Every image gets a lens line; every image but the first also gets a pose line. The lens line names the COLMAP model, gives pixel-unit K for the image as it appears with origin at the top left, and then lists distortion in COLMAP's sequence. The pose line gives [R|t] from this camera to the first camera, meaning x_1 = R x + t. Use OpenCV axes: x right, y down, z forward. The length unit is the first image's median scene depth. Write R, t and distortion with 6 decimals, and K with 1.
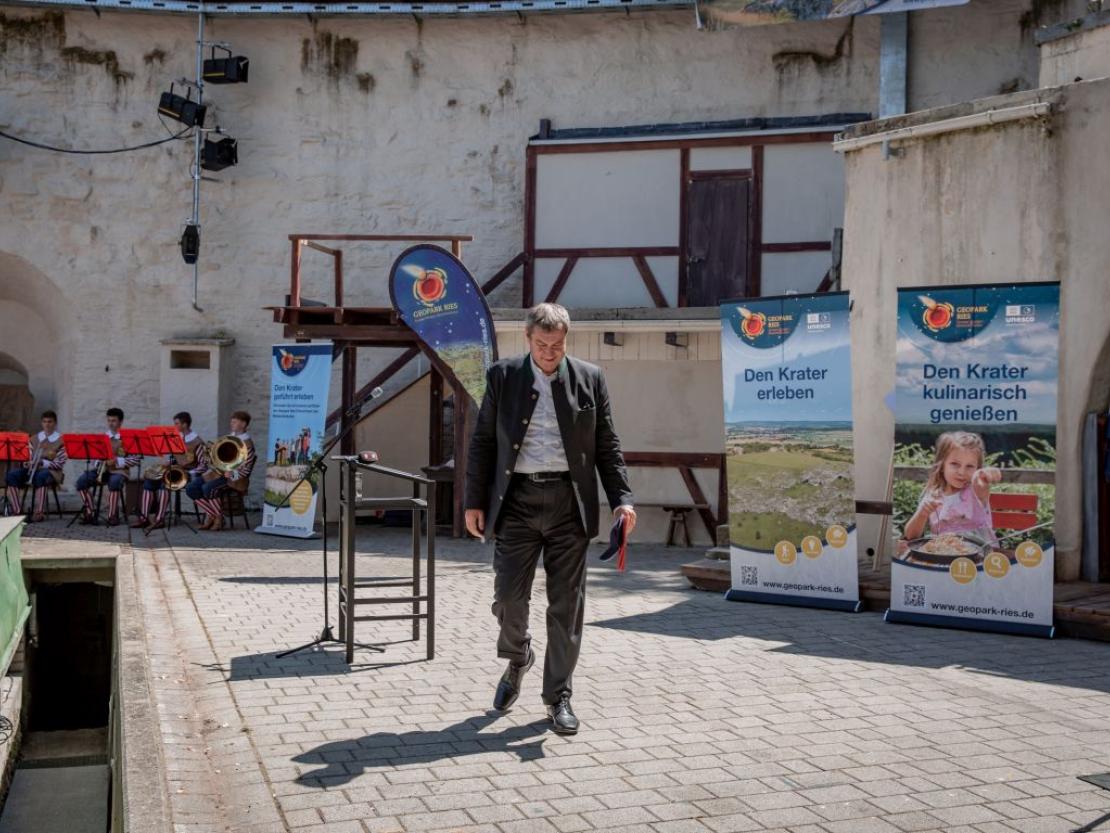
lens RADIAL K [[1293.9, 0, 538.8], [0, 1293.9, 420.2], [0, 0, 1]] dist [0.016977, 0.006959]
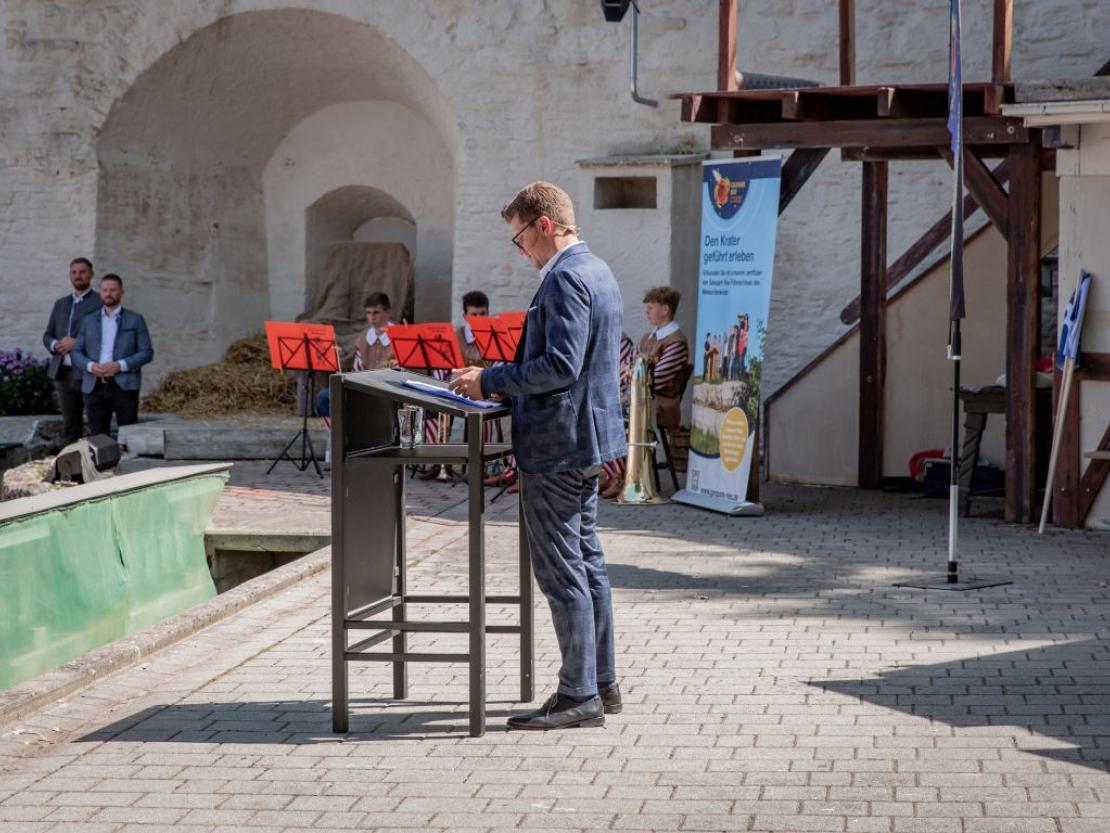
lens RADIAL K [[2430.0, 0, 581.2], [0, 2430.0, 414.5], [0, 0, 1]] dist [0.013527, 0.207426]
pose [[0.896291, 0.011253, -0.443323, 0.215185], [0.011137, 0.998791, 0.047870, -0.001307], [0.443326, -0.047843, 0.895083, 0.047452]]
